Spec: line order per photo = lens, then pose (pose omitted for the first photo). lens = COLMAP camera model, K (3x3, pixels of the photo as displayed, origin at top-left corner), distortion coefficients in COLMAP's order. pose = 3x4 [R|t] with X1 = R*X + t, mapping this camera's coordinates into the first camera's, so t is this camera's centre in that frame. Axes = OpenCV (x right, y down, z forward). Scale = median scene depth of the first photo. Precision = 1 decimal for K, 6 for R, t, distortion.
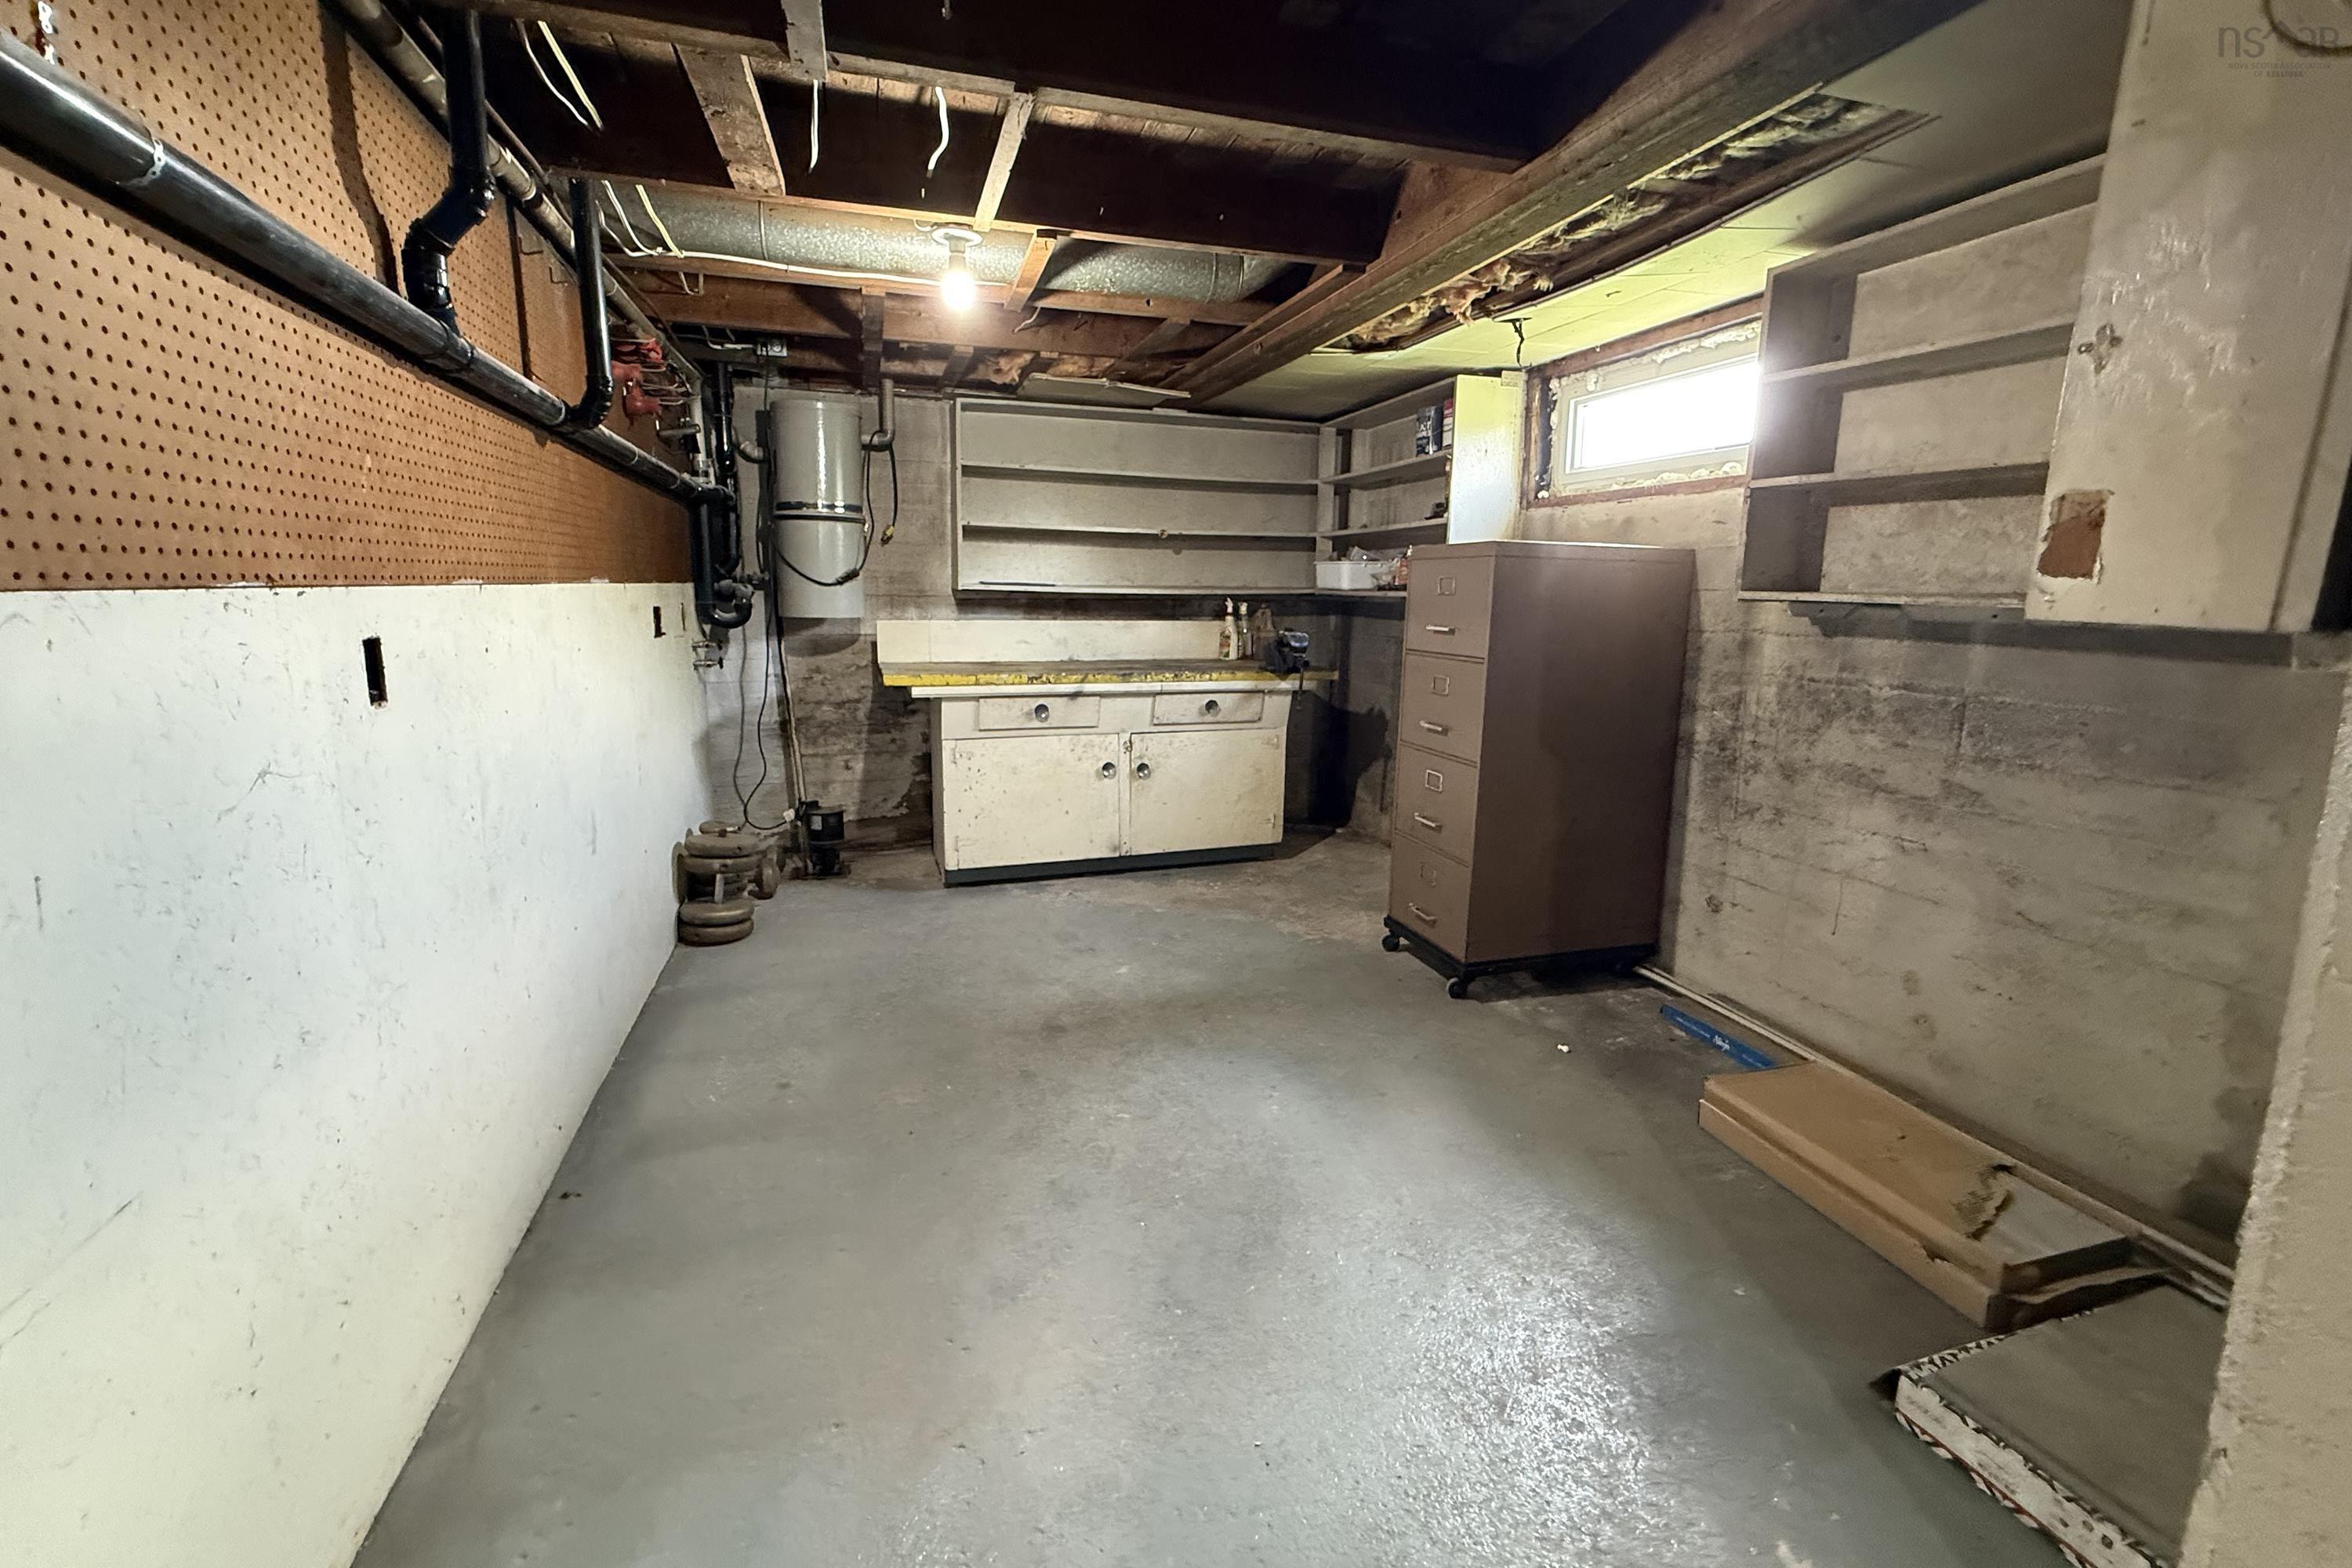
lens RADIAL K [[937.6, 0, 1173.1], [0, 937.6, 743.6], [0, 0, 1]] dist [0.000123, -0.000084]
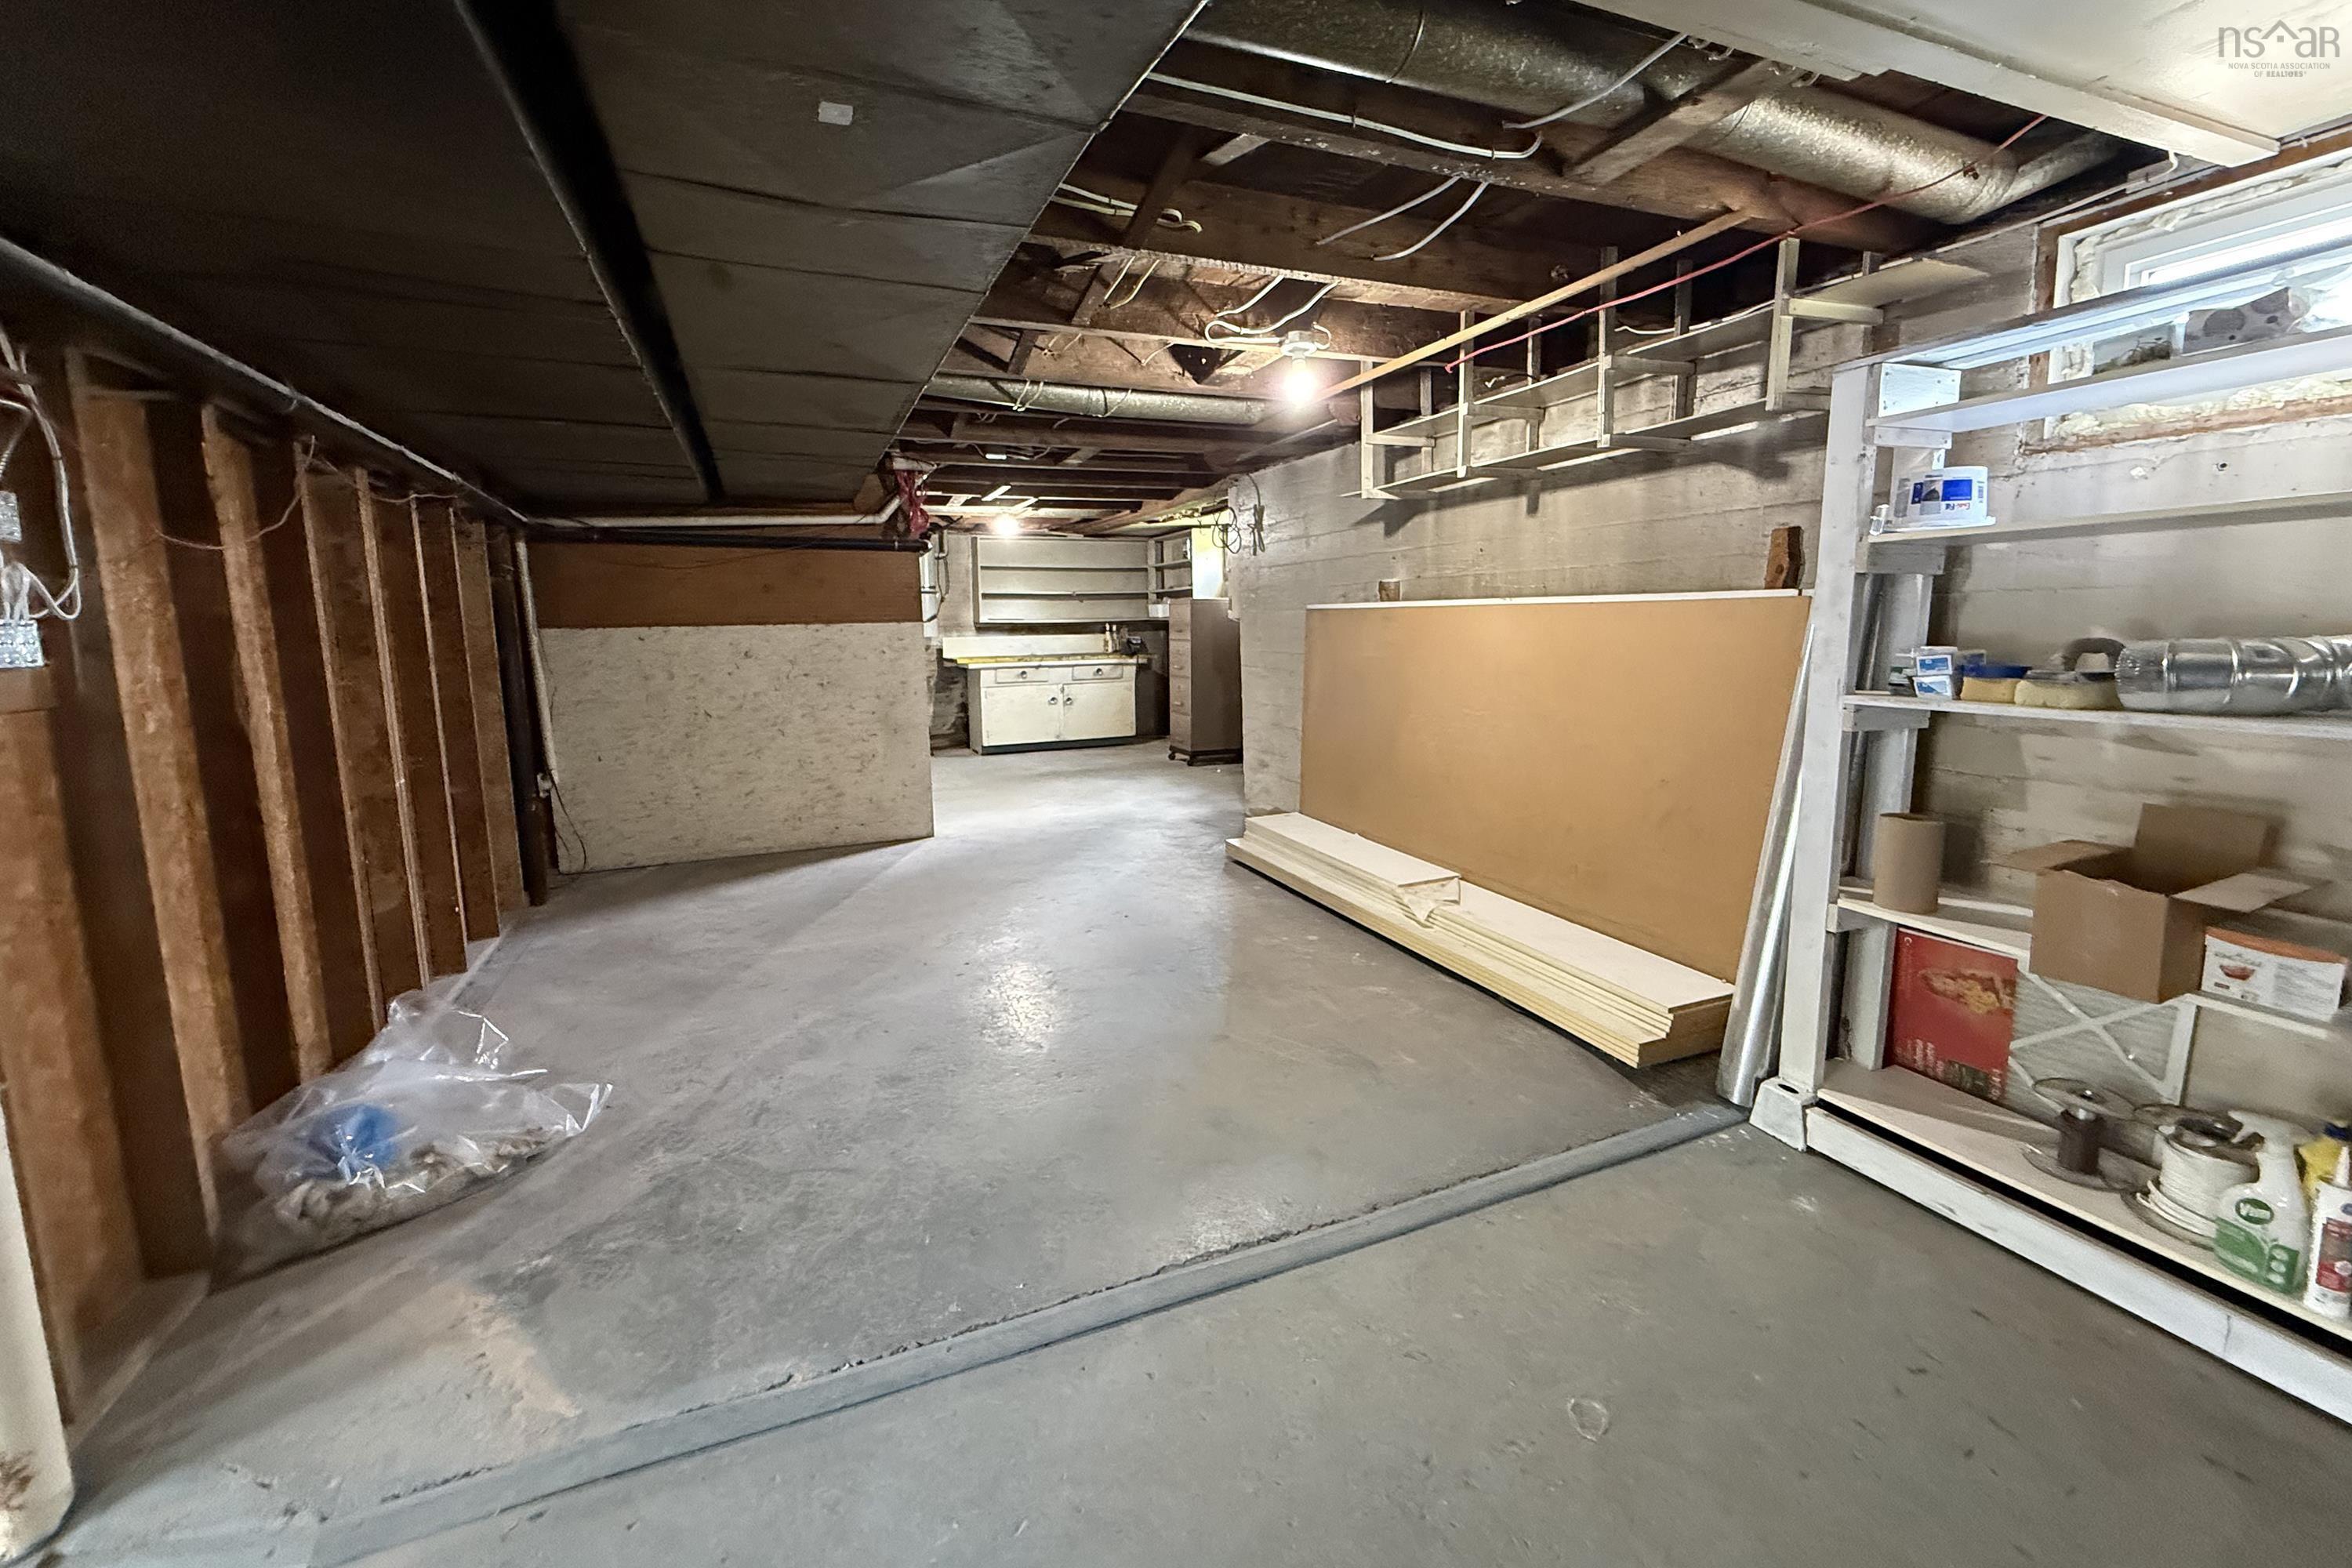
lens RADIAL K [[937.6, 0, 1173.1], [0, 937.6, 743.6], [0, 0, 1]] dist [0.000123, -0.000084]
pose [[0.995305, -0.040759, 0.087792, 0.013162], [0.043732, 0.998524, -0.032204, 0.202470], [-0.086350, 0.035893, 0.995618, -1.173952]]
